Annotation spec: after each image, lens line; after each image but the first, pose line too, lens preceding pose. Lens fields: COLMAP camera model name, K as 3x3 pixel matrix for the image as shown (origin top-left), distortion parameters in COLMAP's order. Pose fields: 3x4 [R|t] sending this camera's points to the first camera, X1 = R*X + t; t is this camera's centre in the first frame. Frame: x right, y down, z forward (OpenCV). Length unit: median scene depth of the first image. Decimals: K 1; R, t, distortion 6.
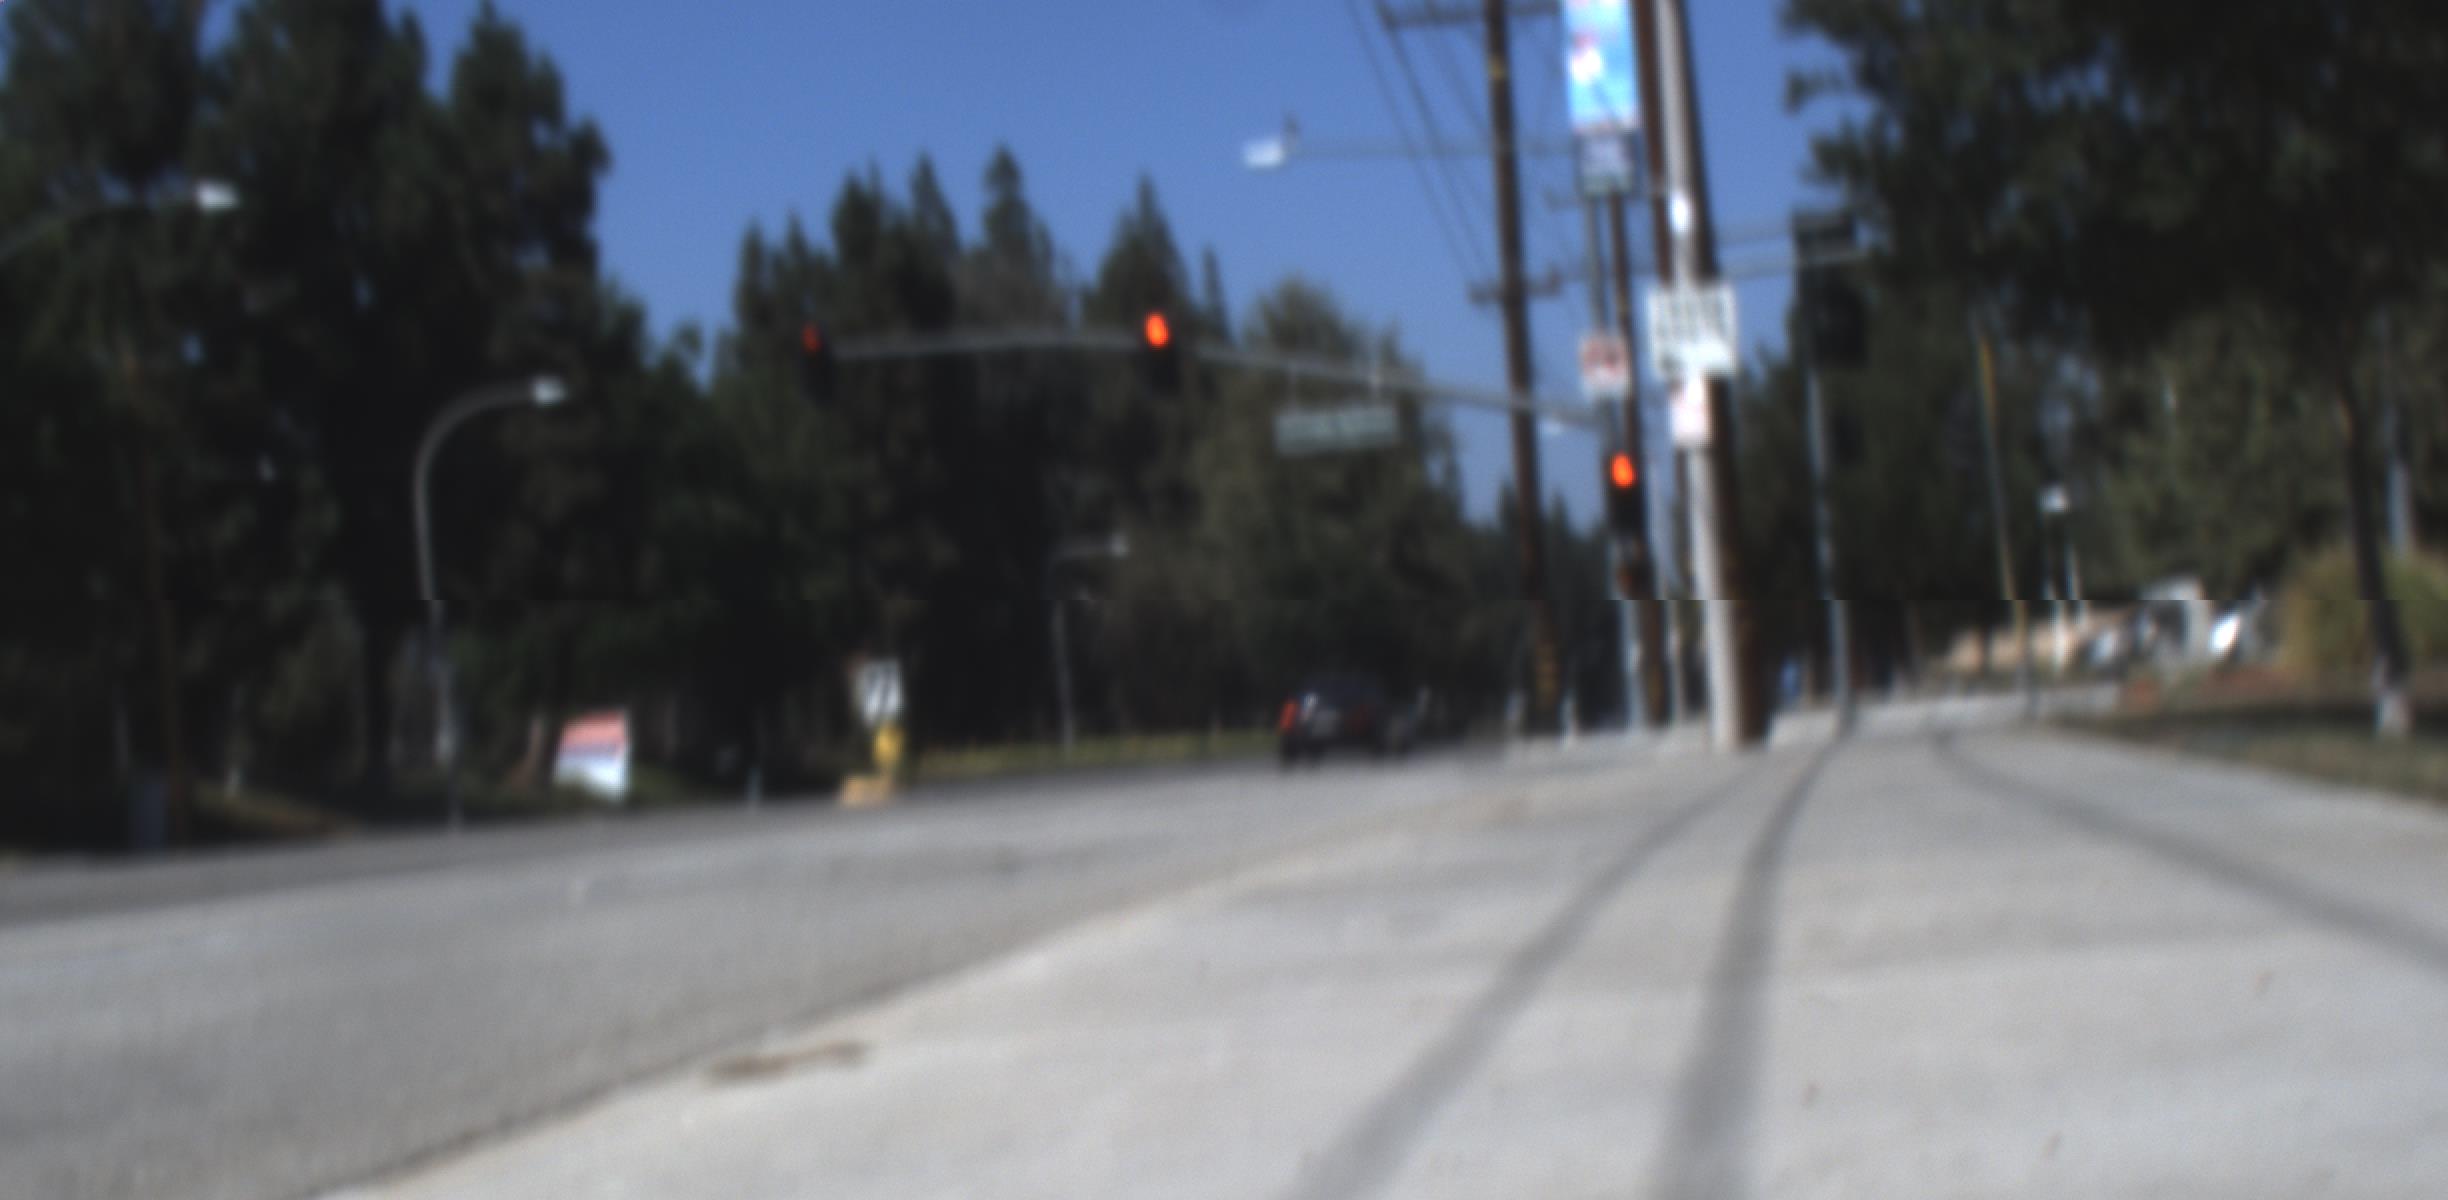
lens RADIAL K [[4951.2, 0, 1224.0], [0, 4951.2, 600.0], [0, 0, 1]] dist [0.027213, -0.190297]
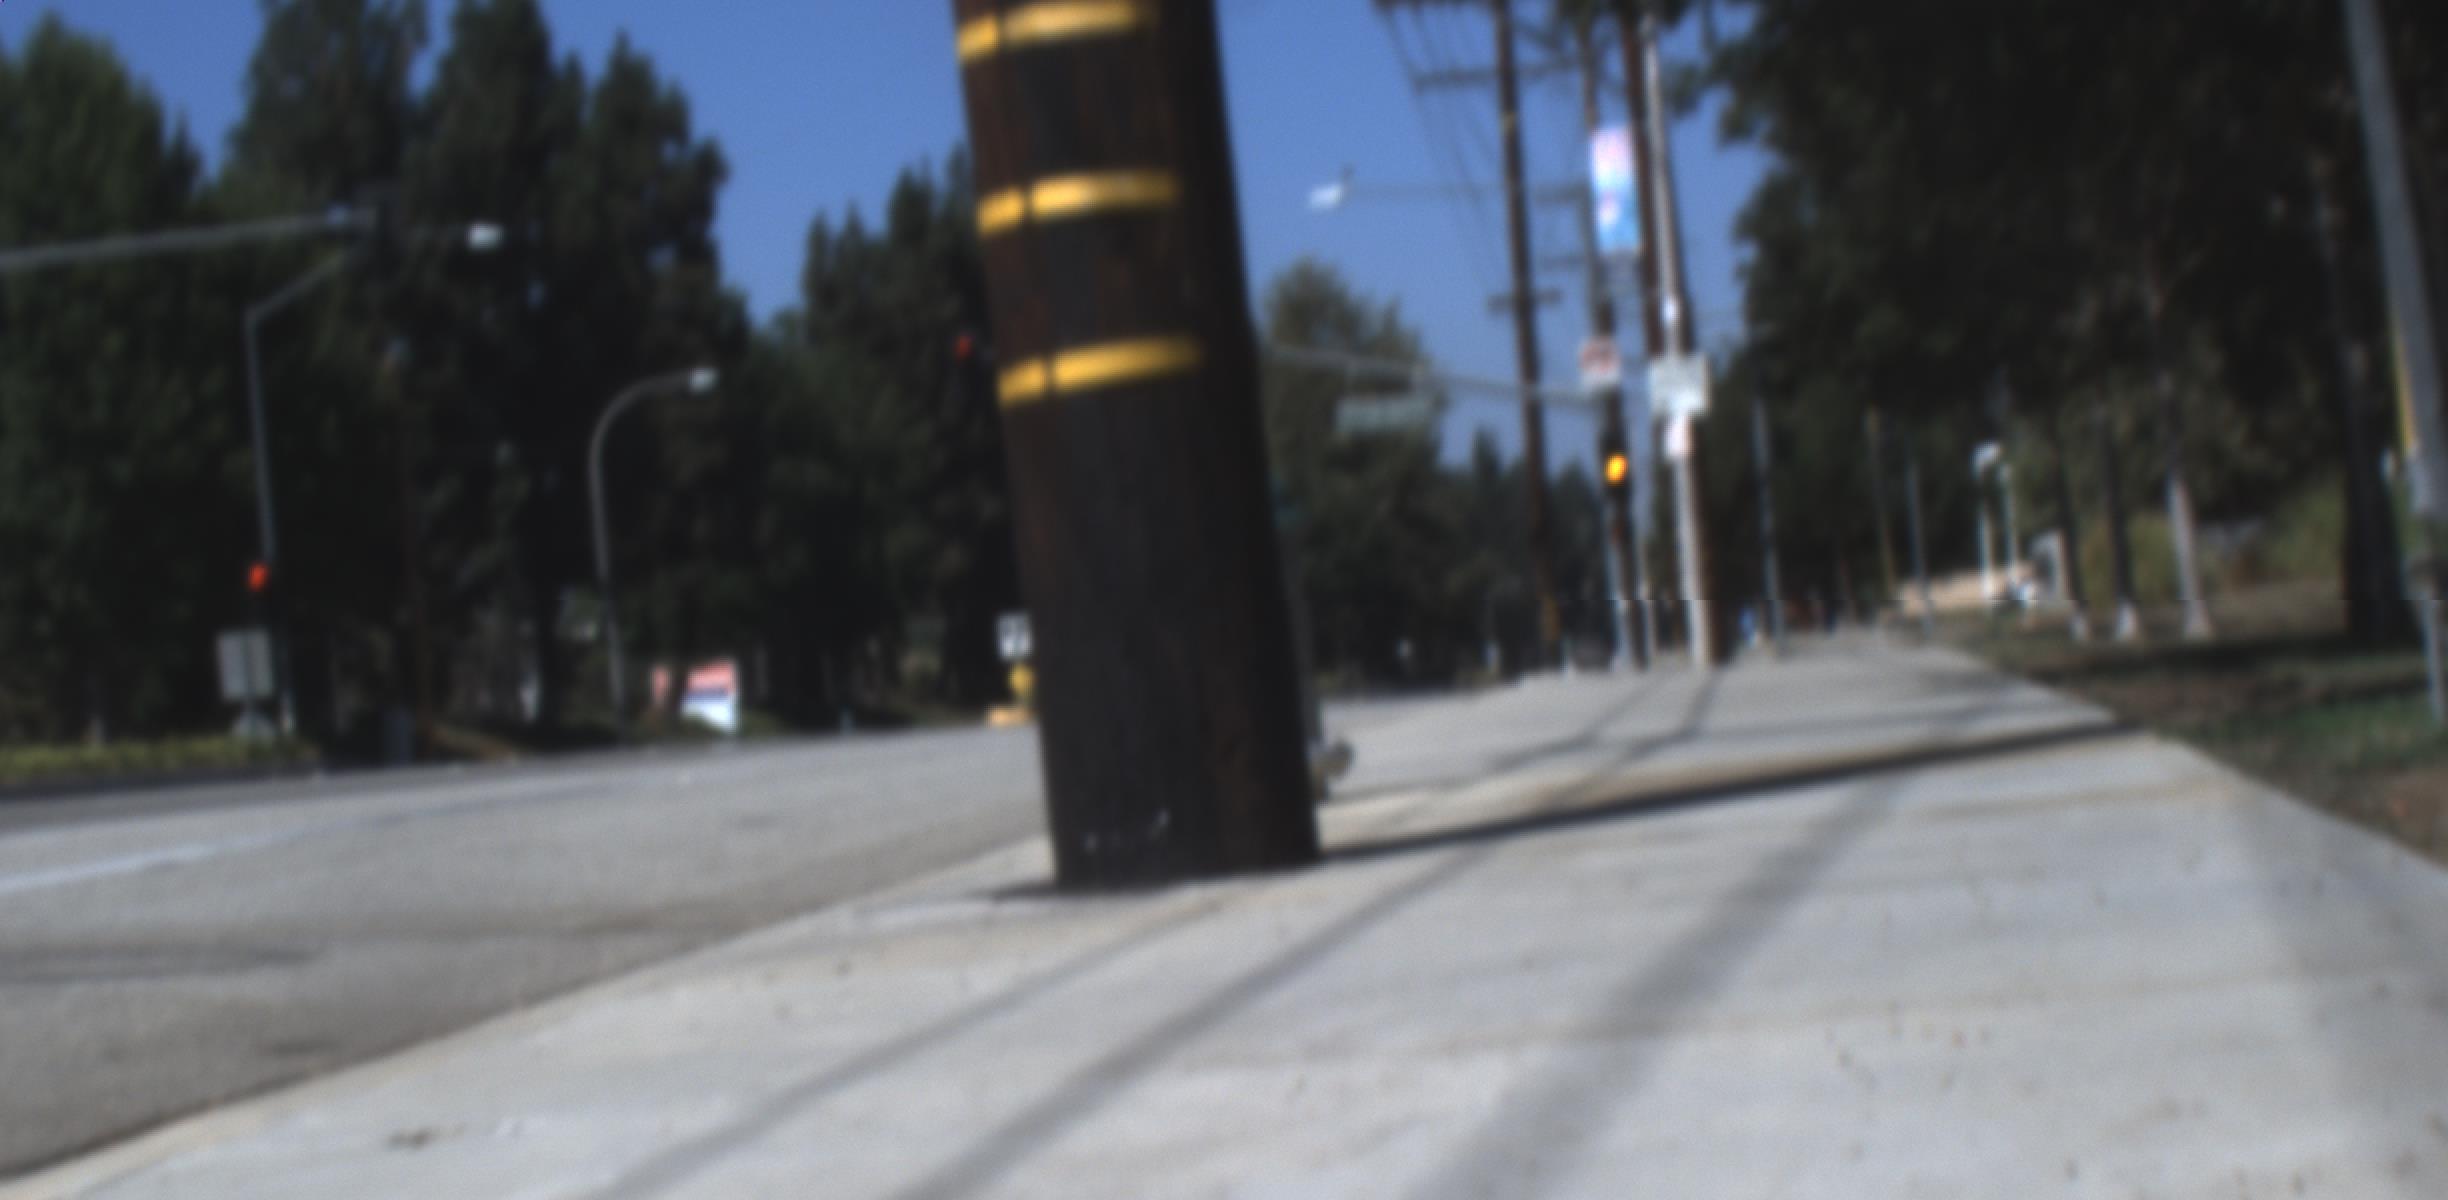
lens RADIAL K [[4951.2, 0, 1224.0], [0, 4951.2, 600.0], [0, 0, 1]] dist [0.027213, -0.190297]
pose [[0.999950, -0.007474, 0.006625, -0.018806], [0.007397, 0.999906, 0.011560, -0.001984], [-0.006711, -0.011510, 0.999911, -0.177279]]
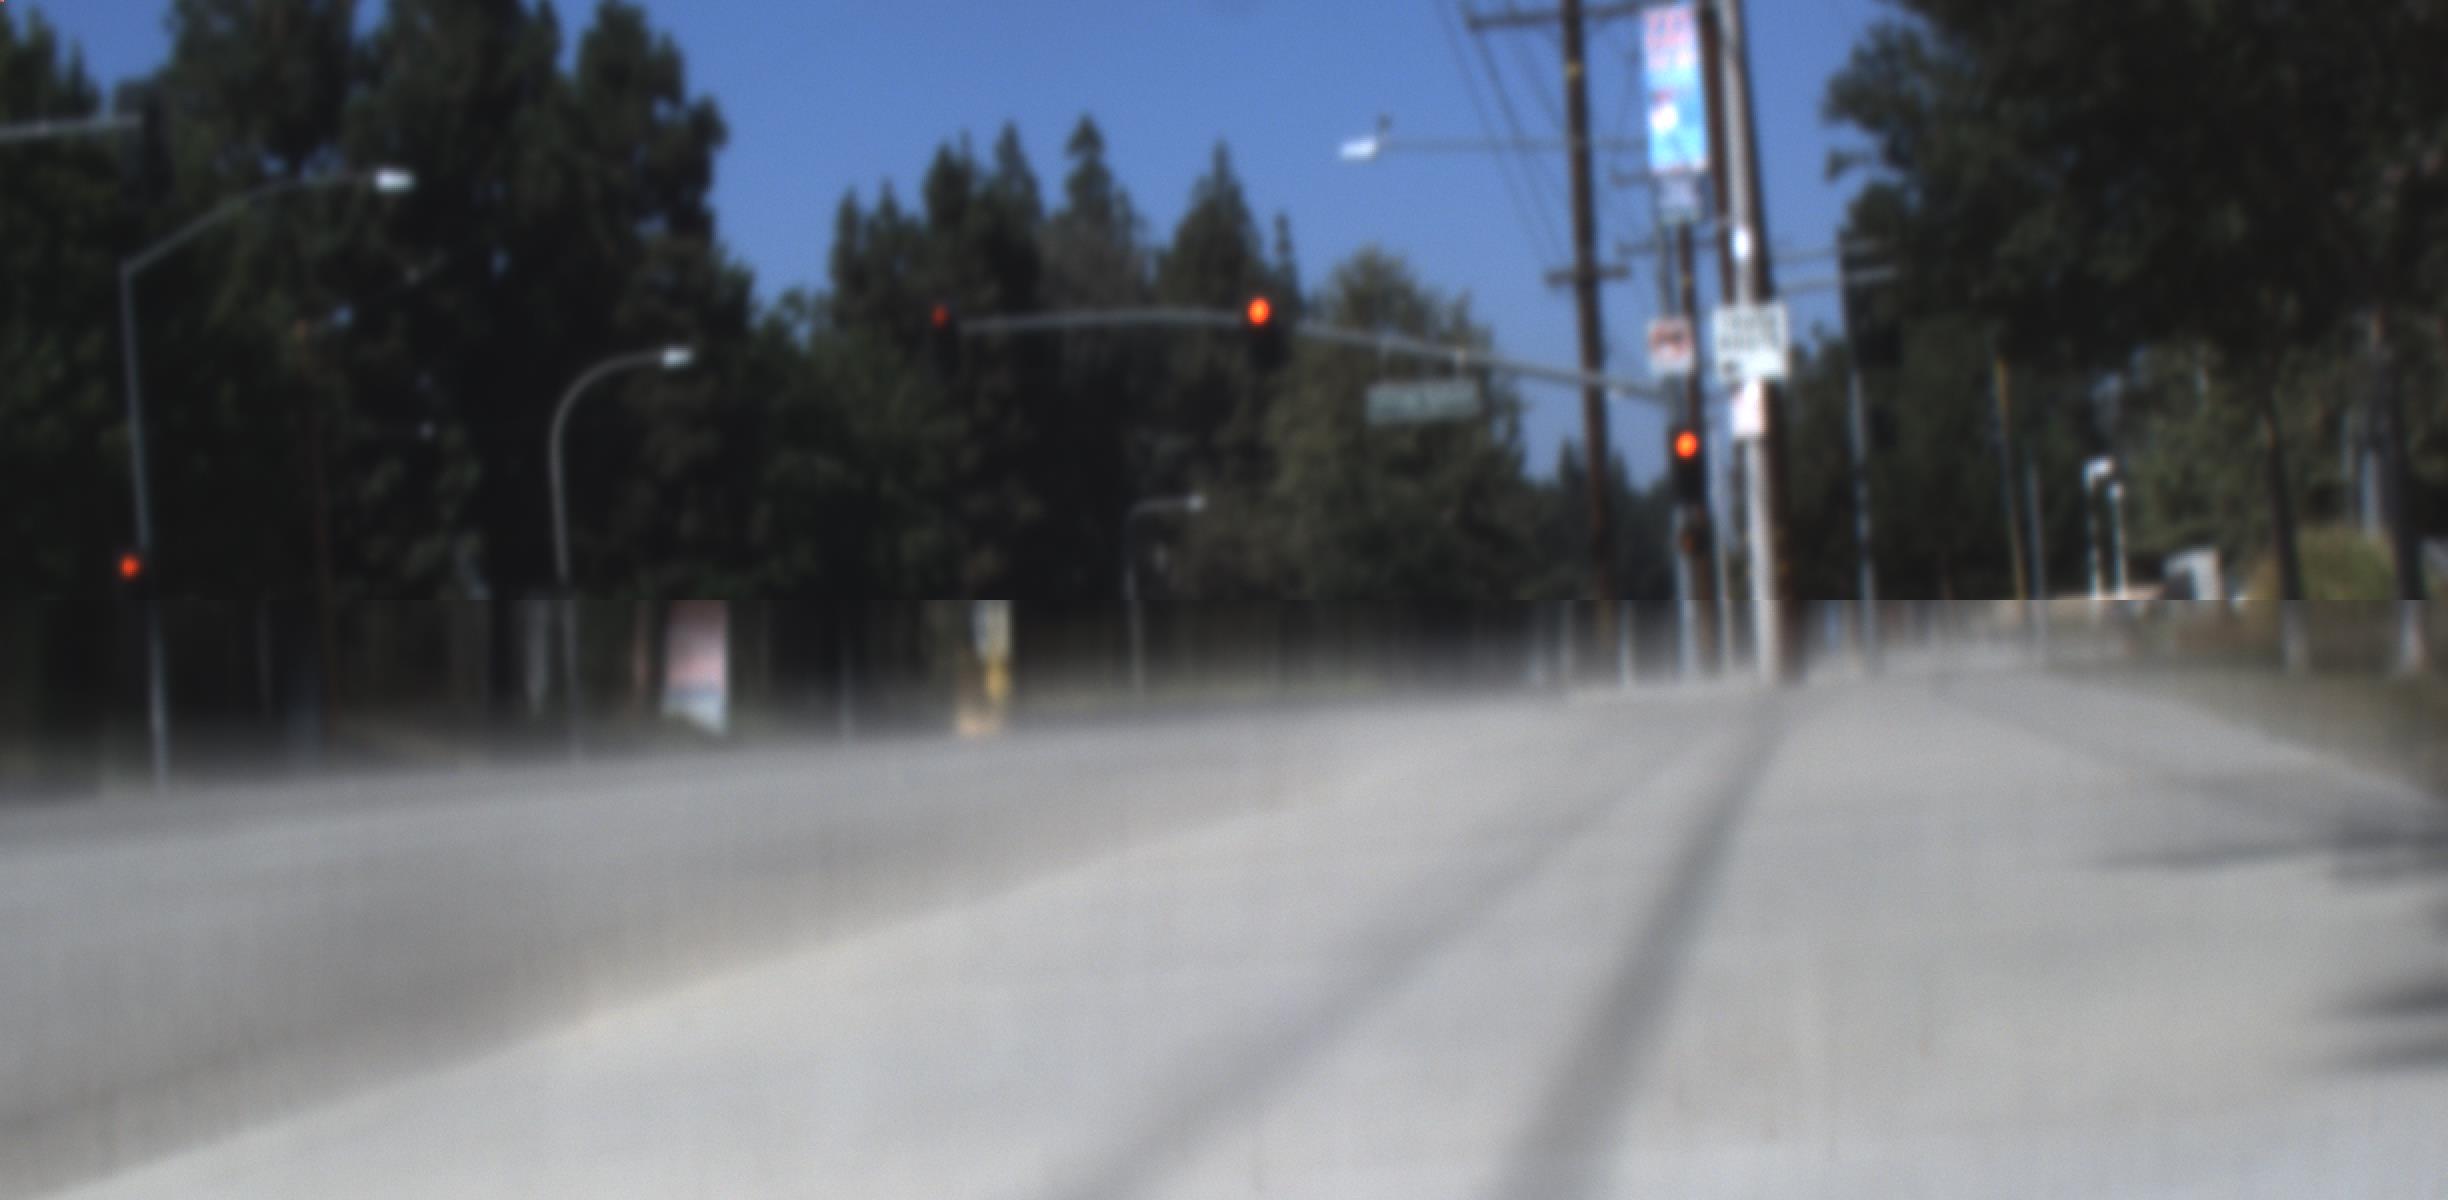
lens RADIAL K [[4951.2, 0, 1224.0], [0, 4951.2, 600.0], [0, 0, 1]] dist [0.027213, -0.190297]
pose [[0.999893, 0.008920, -0.011577, -0.005578], [-0.008811, 0.999916, 0.009460, -0.000883], [0.011661, -0.009357, 0.999888, -0.060625]]
